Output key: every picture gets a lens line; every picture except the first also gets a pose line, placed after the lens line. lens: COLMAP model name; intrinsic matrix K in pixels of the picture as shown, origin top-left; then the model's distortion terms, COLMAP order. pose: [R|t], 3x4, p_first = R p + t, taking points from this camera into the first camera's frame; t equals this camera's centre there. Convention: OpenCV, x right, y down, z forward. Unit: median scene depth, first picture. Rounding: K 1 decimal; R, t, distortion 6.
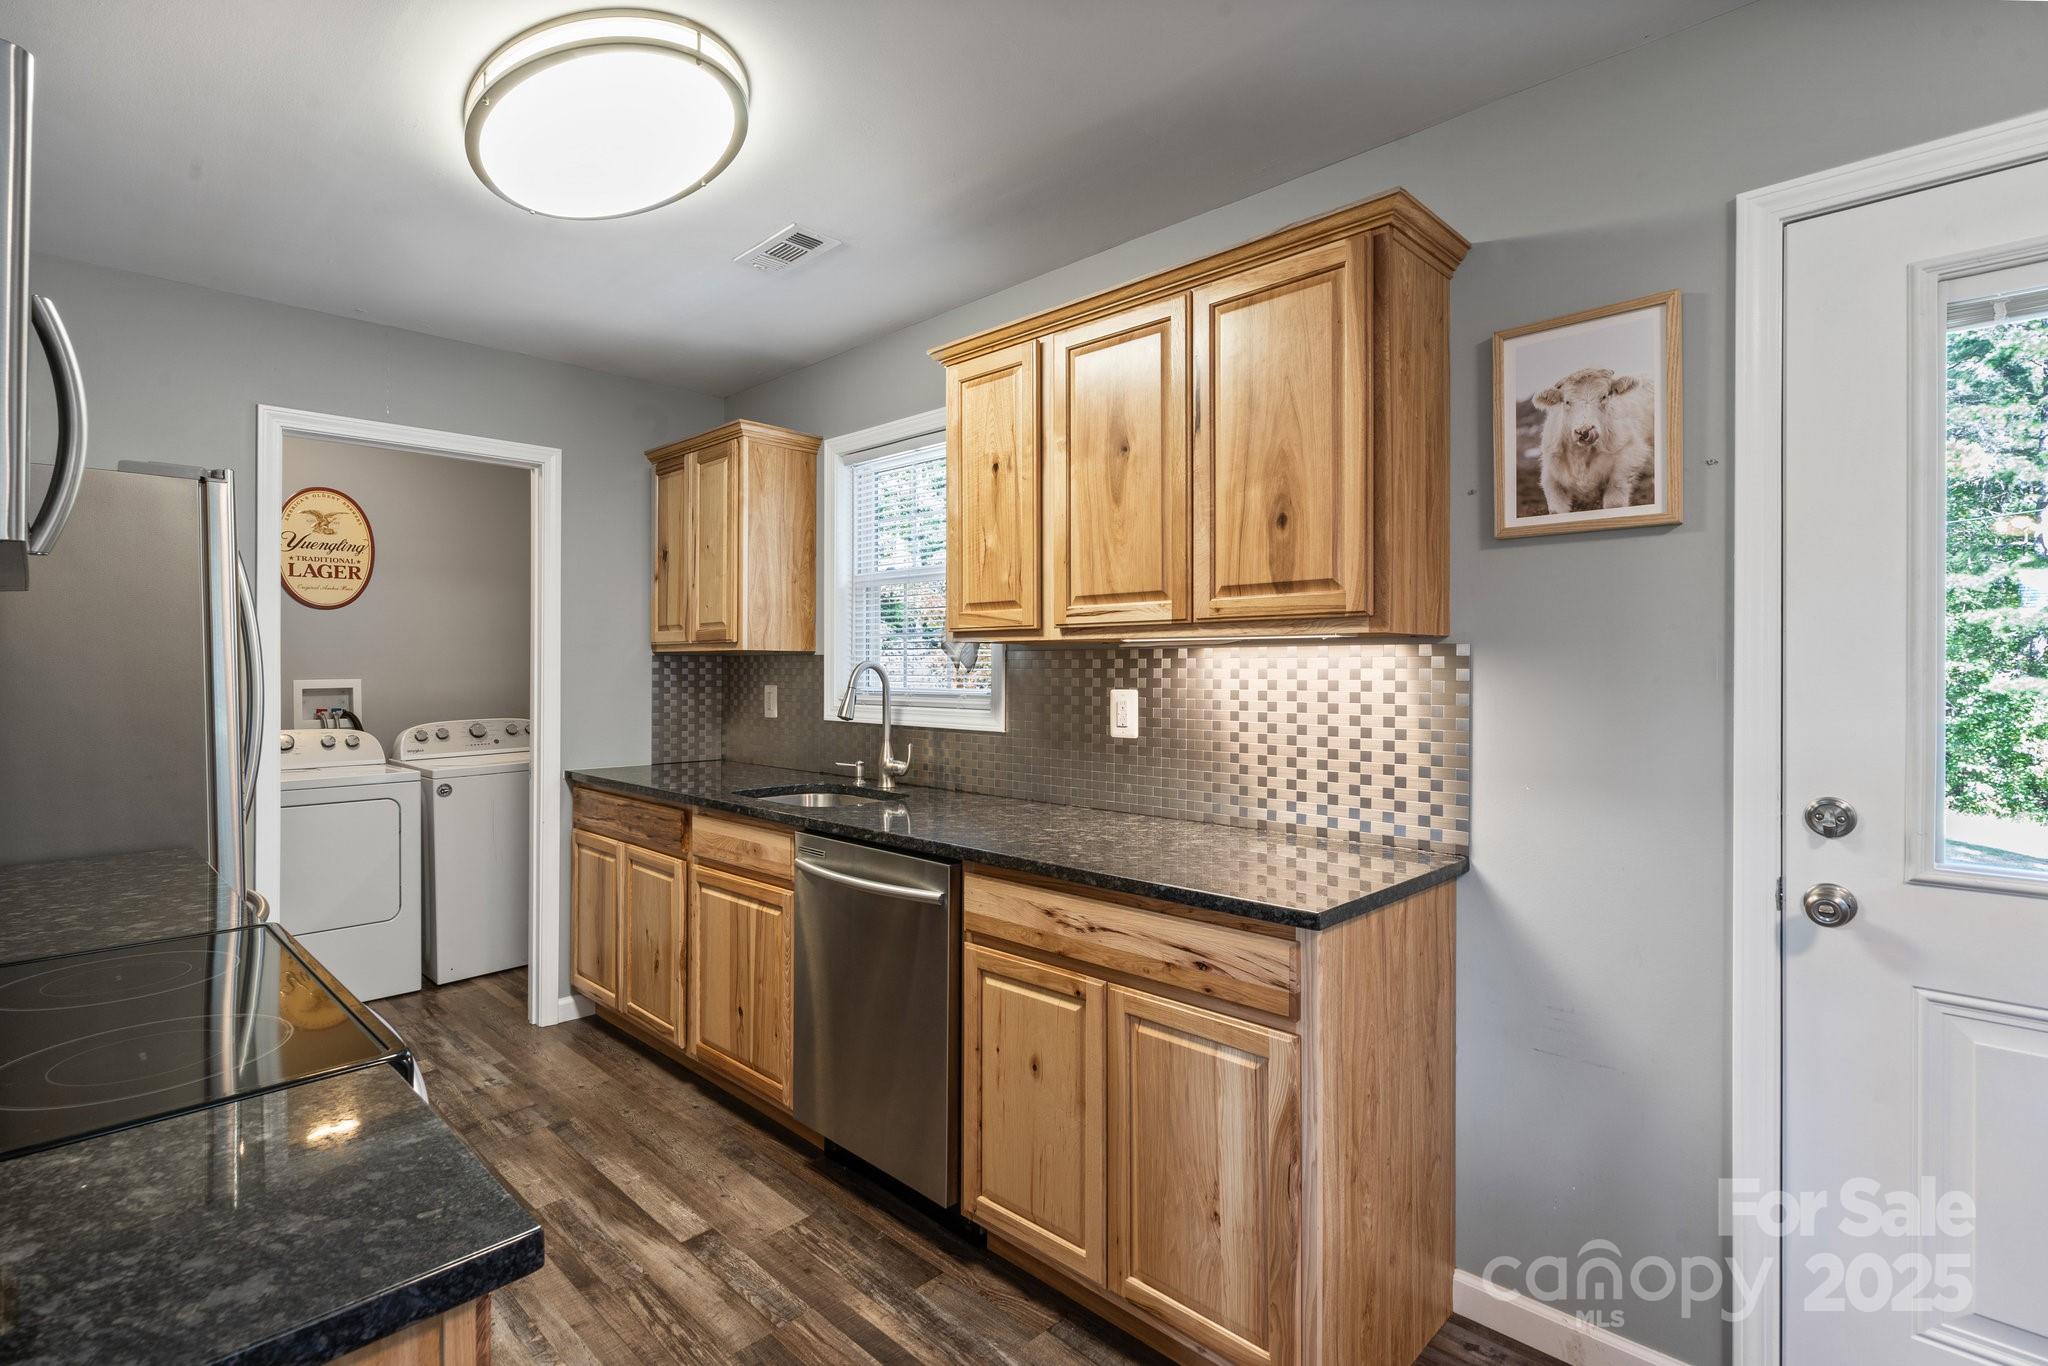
lens RADIAL K [[949.6, 0, 1059.4], [0, 949.6, 668.6], [0, 0, 1]] dist [0.000133, -0.000326]
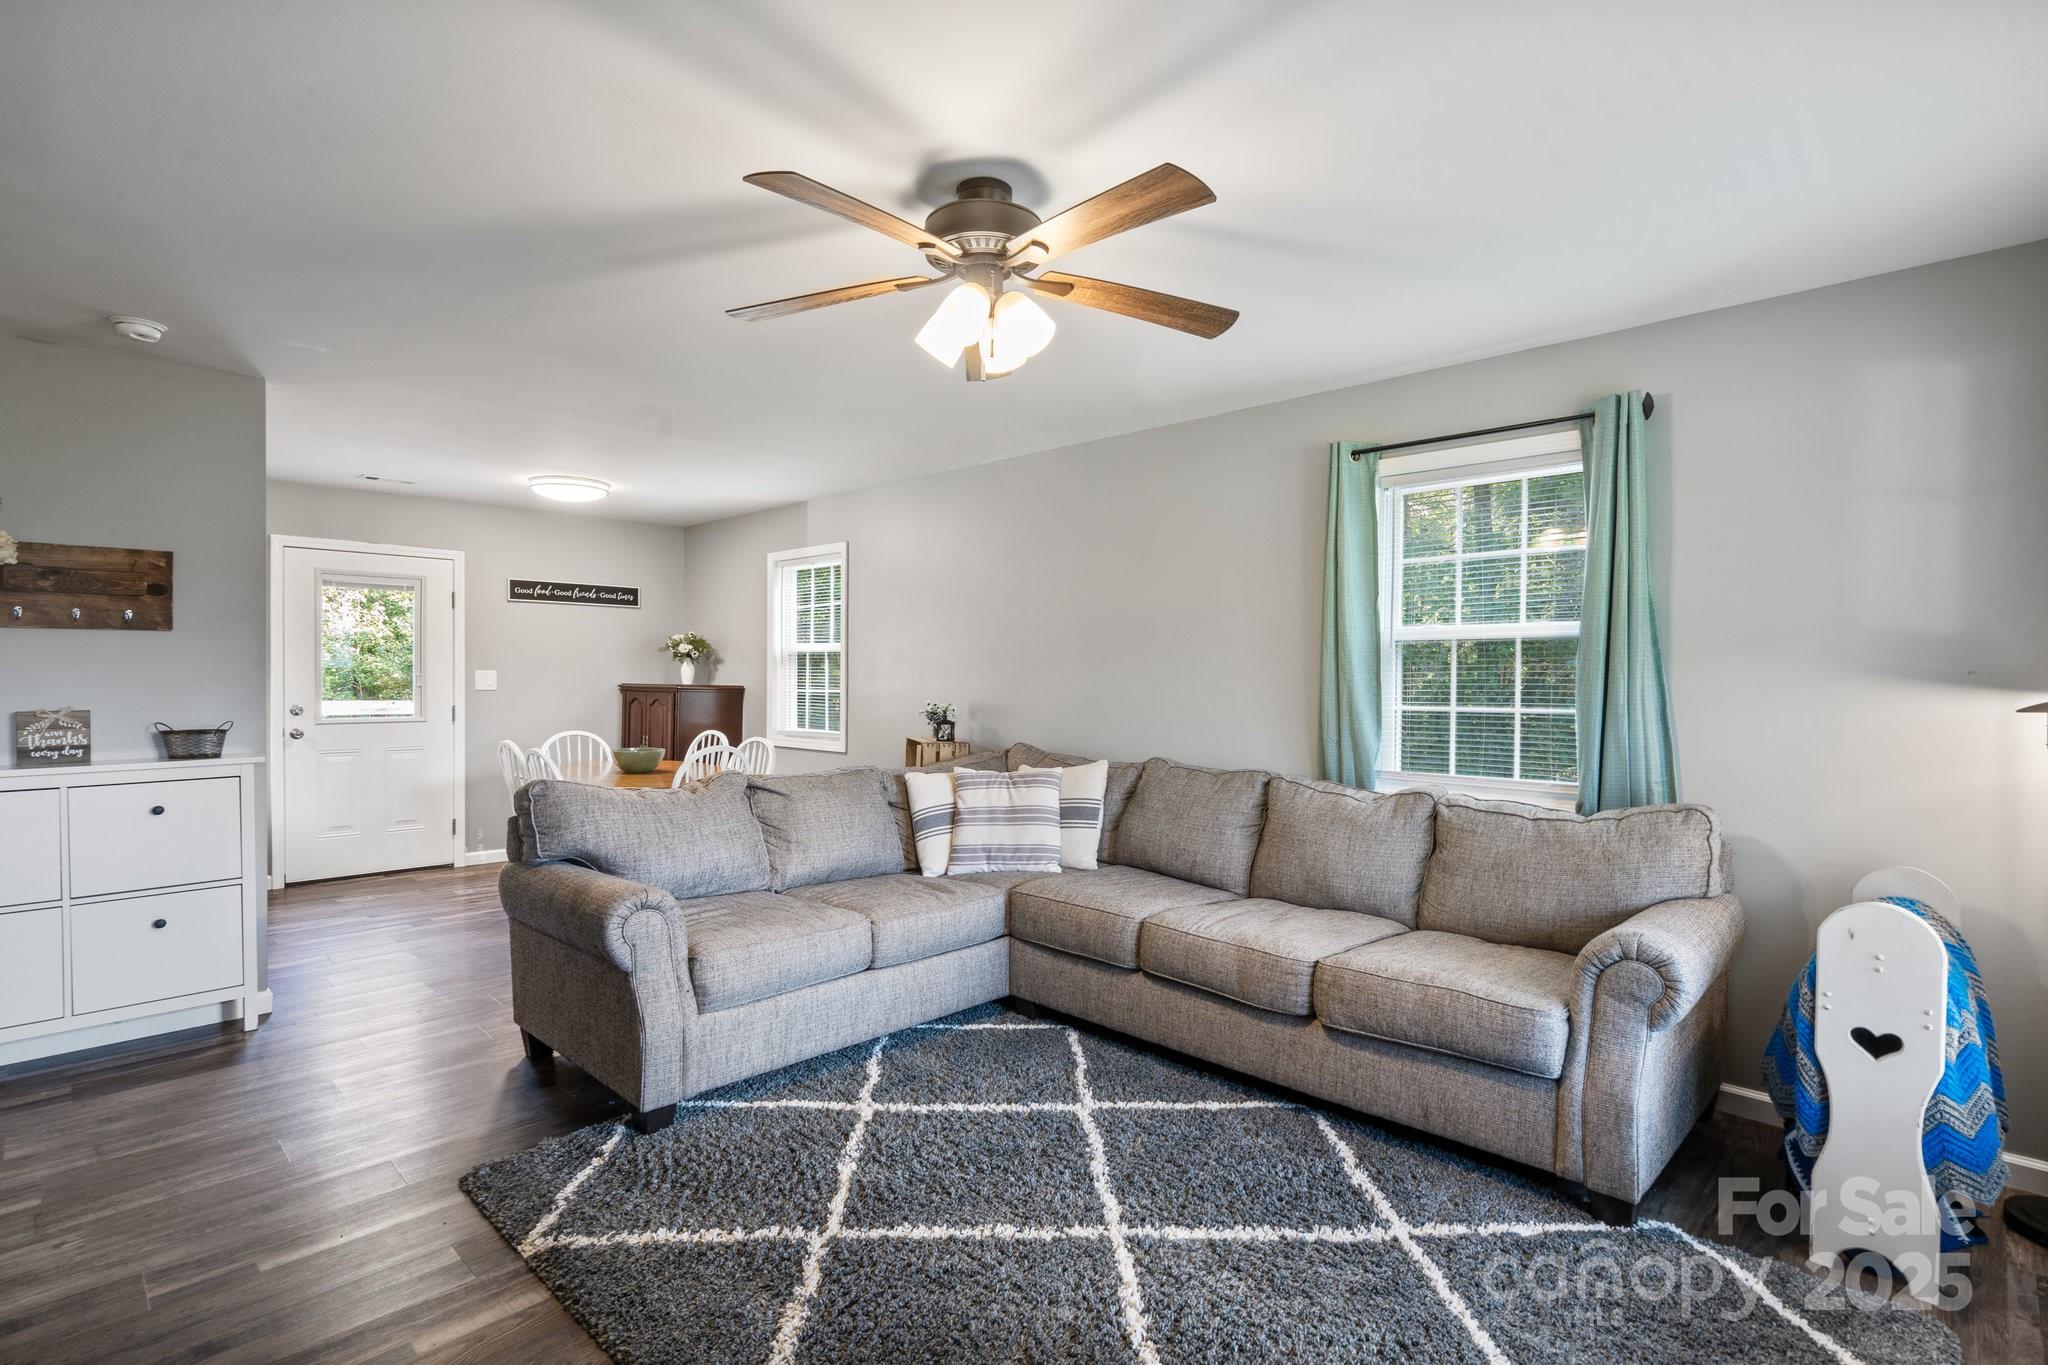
lens RADIAL K [[949.6, 0, 1019.1], [0, 949.6, 689.9], [0, 0, 1]] dist [0.000133, -0.000326]
pose [[-0.021670, -0.020405, 0.999557, -2.241083], [-0.005881, 0.999777, 0.020282, -0.010975], [-0.999748, -0.005438, -0.021786, -1.321265]]
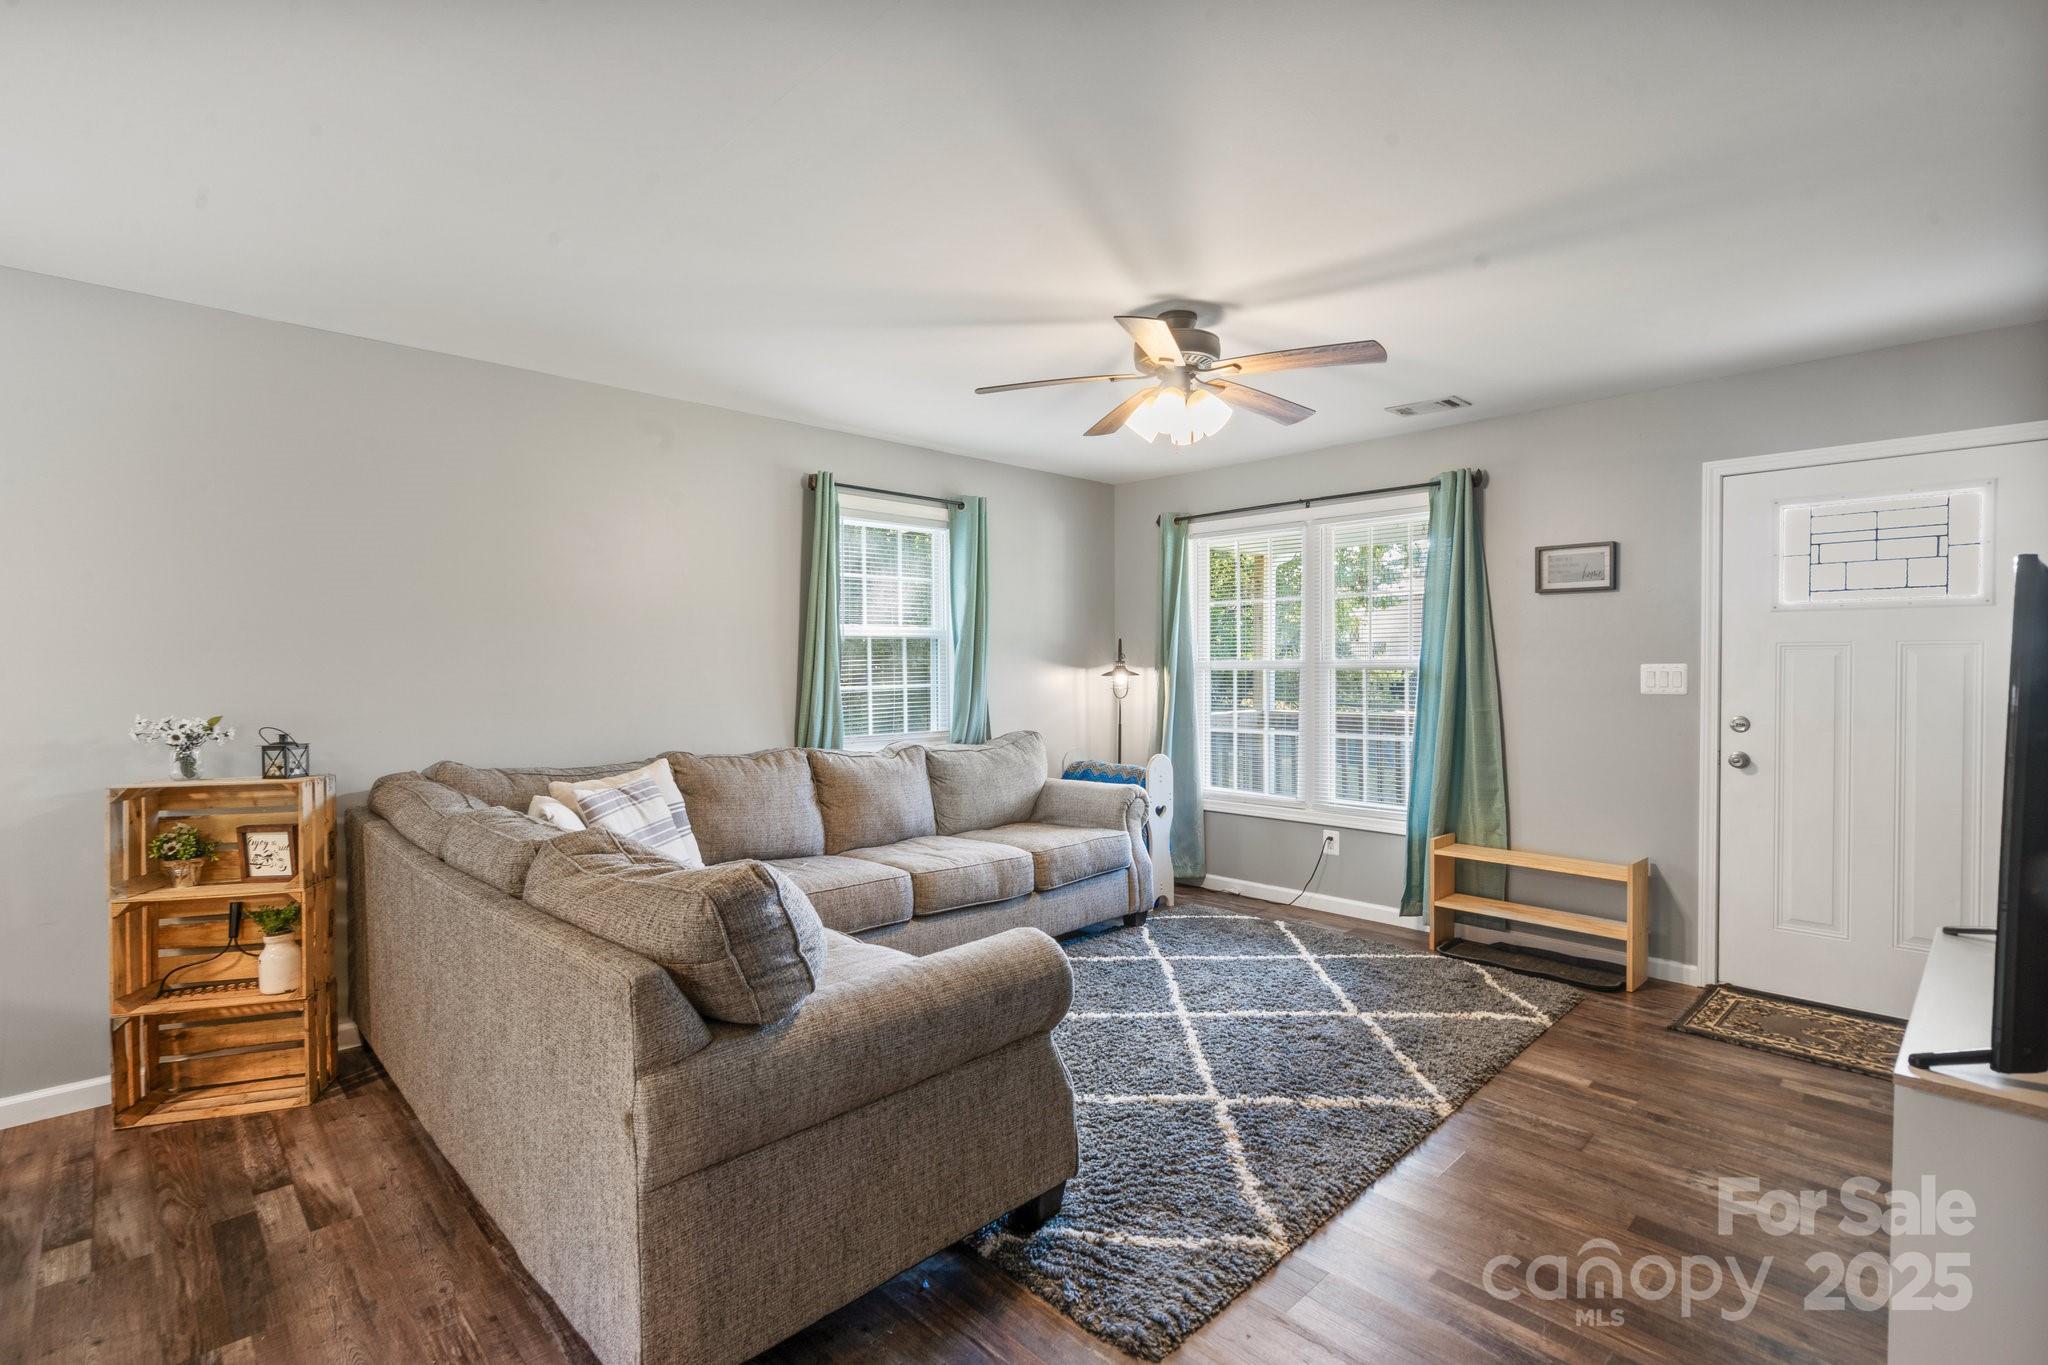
lens RADIAL K [[949.6, 0, 1016.4], [0, 949.6, 683.4], [0, 0, 1]] dist [0.000133, -0.000326]
pose [[-0.999854, -0.000921, 0.017052, -0.965033], [-0.000583, 0.999803, 0.019824, -0.002737], [-0.017067, 0.019812, -0.999658, 0.171608]]
